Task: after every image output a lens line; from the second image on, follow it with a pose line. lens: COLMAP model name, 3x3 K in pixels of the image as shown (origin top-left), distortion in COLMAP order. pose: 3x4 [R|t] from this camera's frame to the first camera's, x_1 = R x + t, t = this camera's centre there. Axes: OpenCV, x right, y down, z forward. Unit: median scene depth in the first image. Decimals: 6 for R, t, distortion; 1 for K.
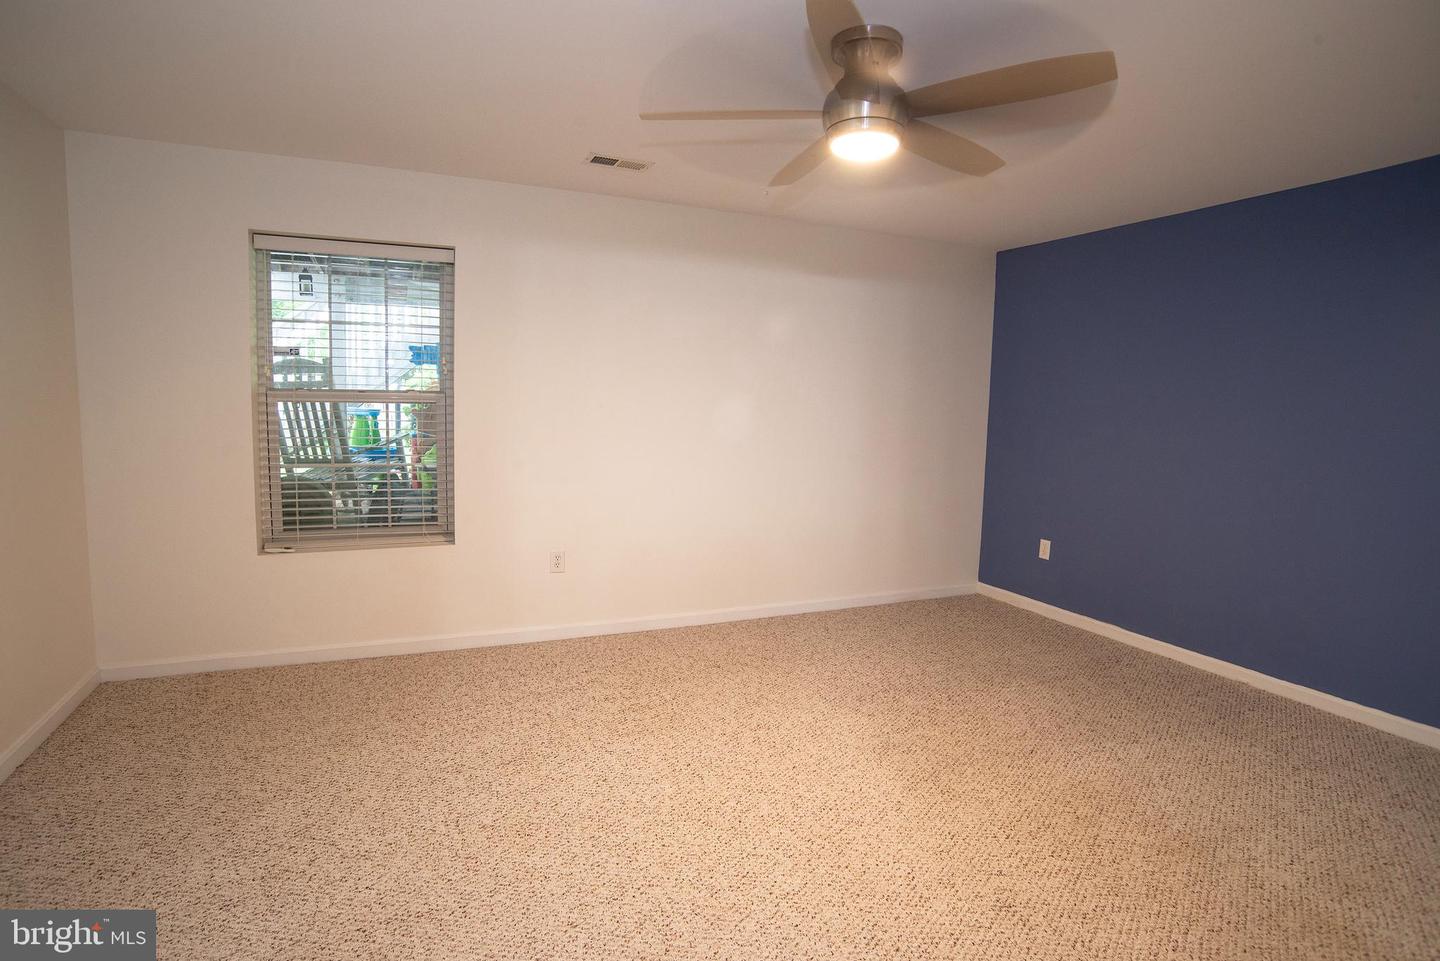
lens RADIAL K [[738.4, 0, 700.0], [0, 738.4, 483.0], [0, 0, 1]] dist [-0.104929, 0.051045]
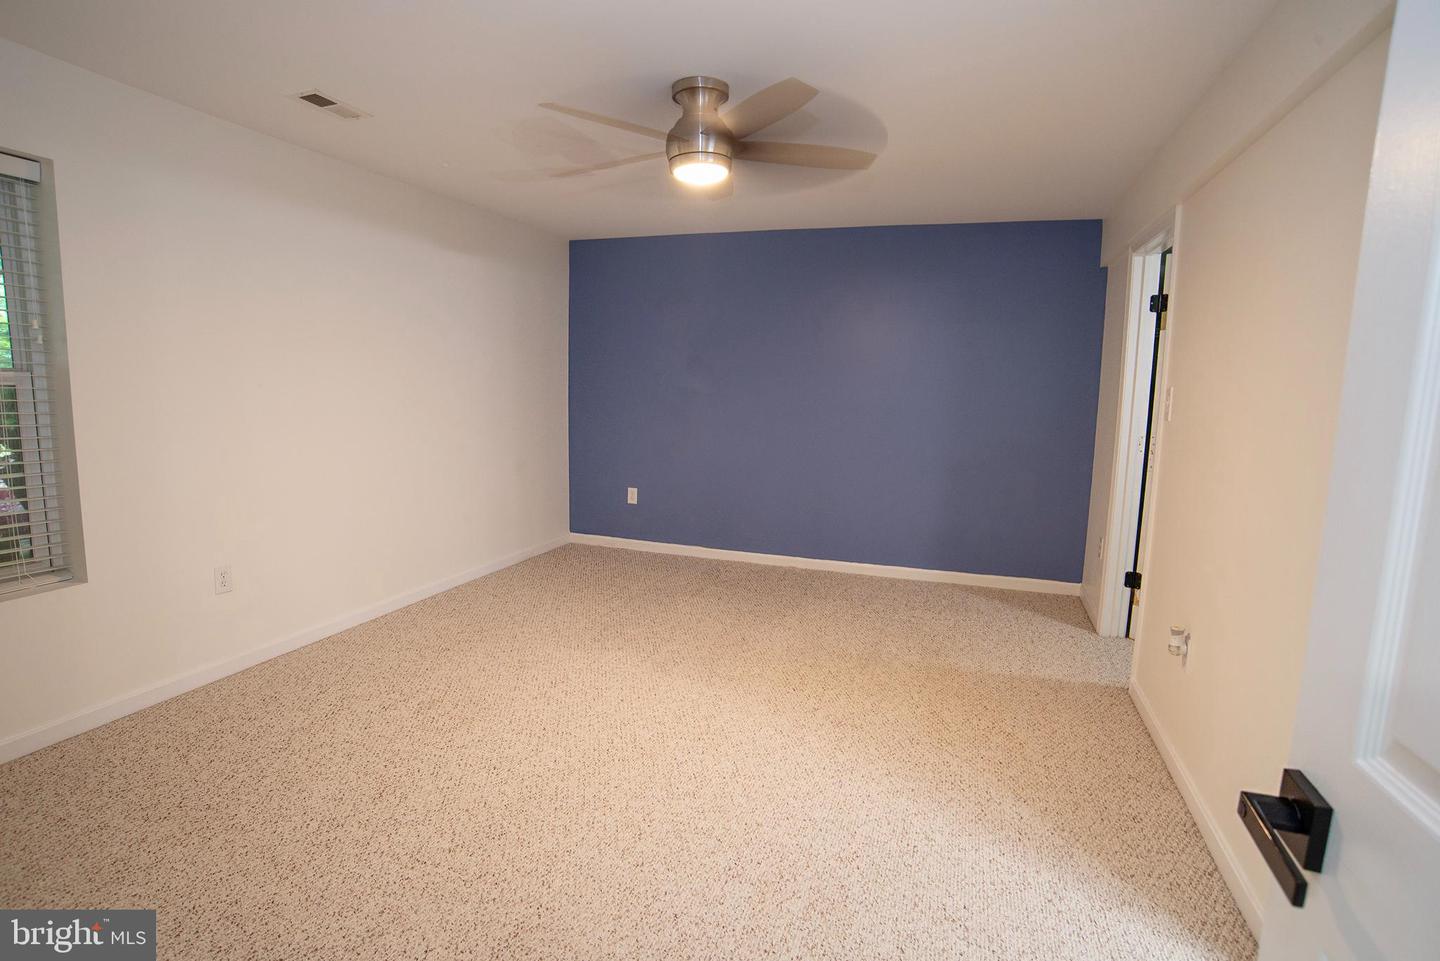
lens RADIAL K [[738.4, 0, 700.0], [0, 738.4, 483.0], [0, 0, 1]] dist [-0.104929, 0.051045]
pose [[0.686672, -0.109626, 0.718654, -0.406694], [0.076755, 0.993972, 0.078285, -0.021502], [-0.722904, 0.001404, 0.690947, 0.079670]]
